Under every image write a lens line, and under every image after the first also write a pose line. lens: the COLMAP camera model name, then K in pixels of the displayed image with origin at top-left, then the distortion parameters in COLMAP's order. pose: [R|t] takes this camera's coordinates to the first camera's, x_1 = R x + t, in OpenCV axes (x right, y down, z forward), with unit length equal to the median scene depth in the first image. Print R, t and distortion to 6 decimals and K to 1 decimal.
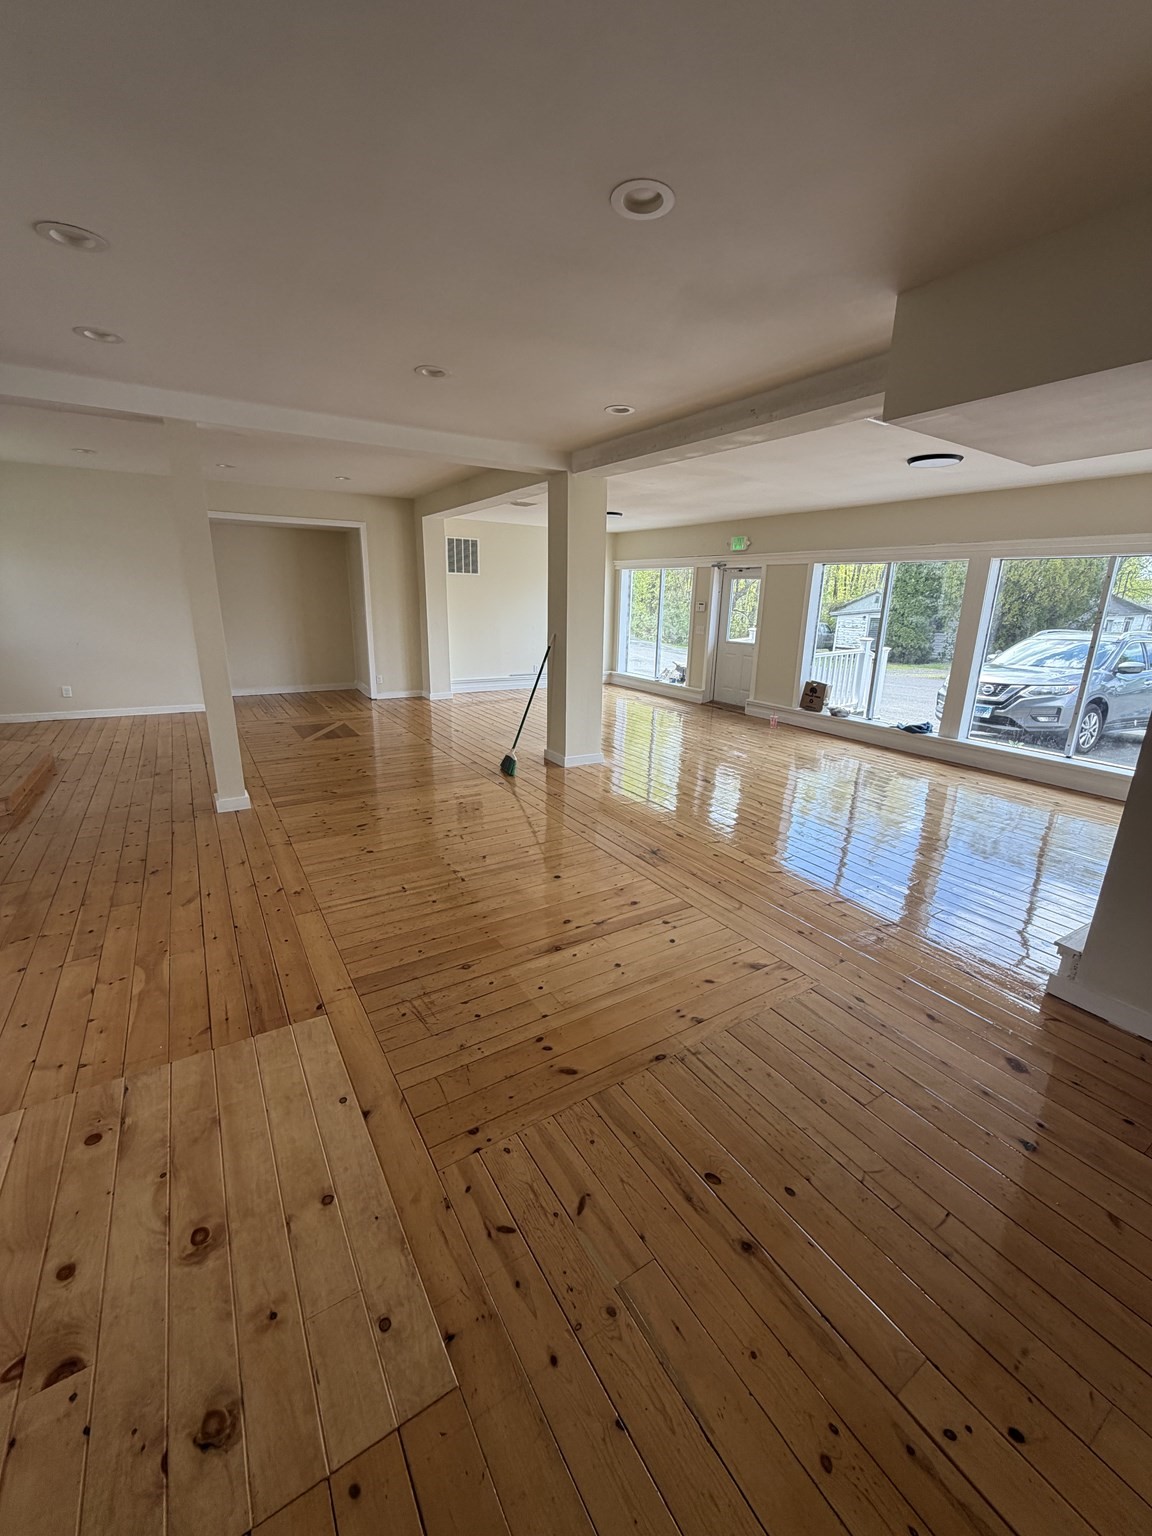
lens RADIAL K [[612.9, 0, 576.6], [0, 612.9, 765.1], [0, 0, 1]] dist [-0.000312, 0.000588]
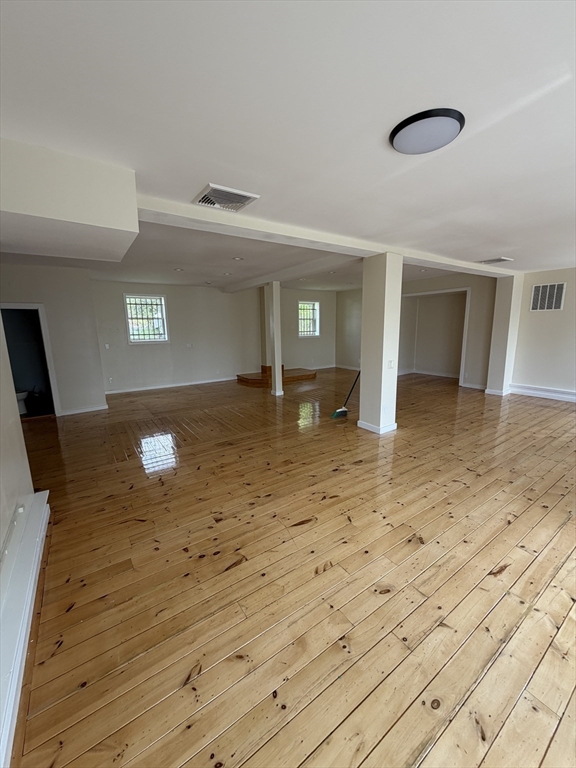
lens RADIAL K [[306.4, 0, 288.3], [0, 306.4, 382.6], [0, 0, 1]] dist [-0.000312, 0.000588]
pose [[0.046392, 0.164528, -0.985281, 1.440187], [-0.252038, 0.956359, 0.147831, -0.347321], [0.966605, 0.241470, 0.085835, 1.280657]]
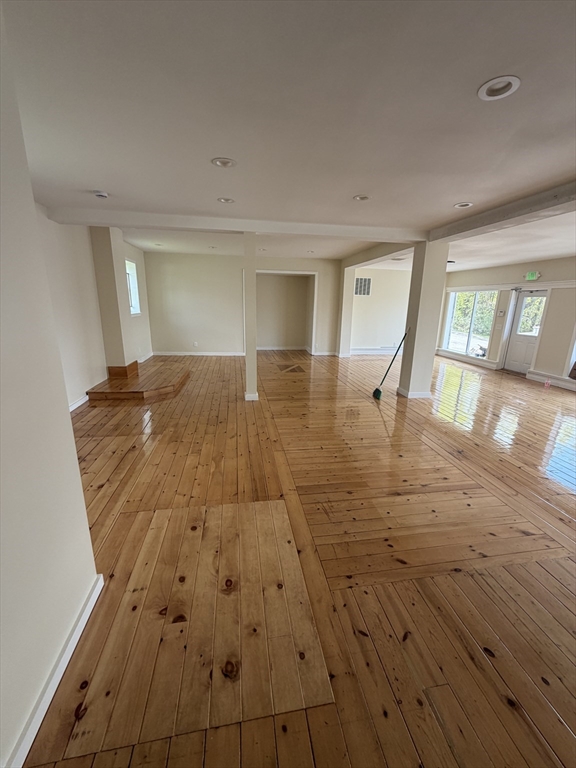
lens RADIAL K [[306.4, 0, 288.3], [0, 306.4, 382.6], [0, 0, 1]] dist [-0.000312, 0.000588]
pose [[0.923254, 0.096484, -0.371877, -0.023889], [-0.105696, 0.994389, -0.004415, -0.000496], [0.369365, 0.043382, 0.928271, -0.009881]]
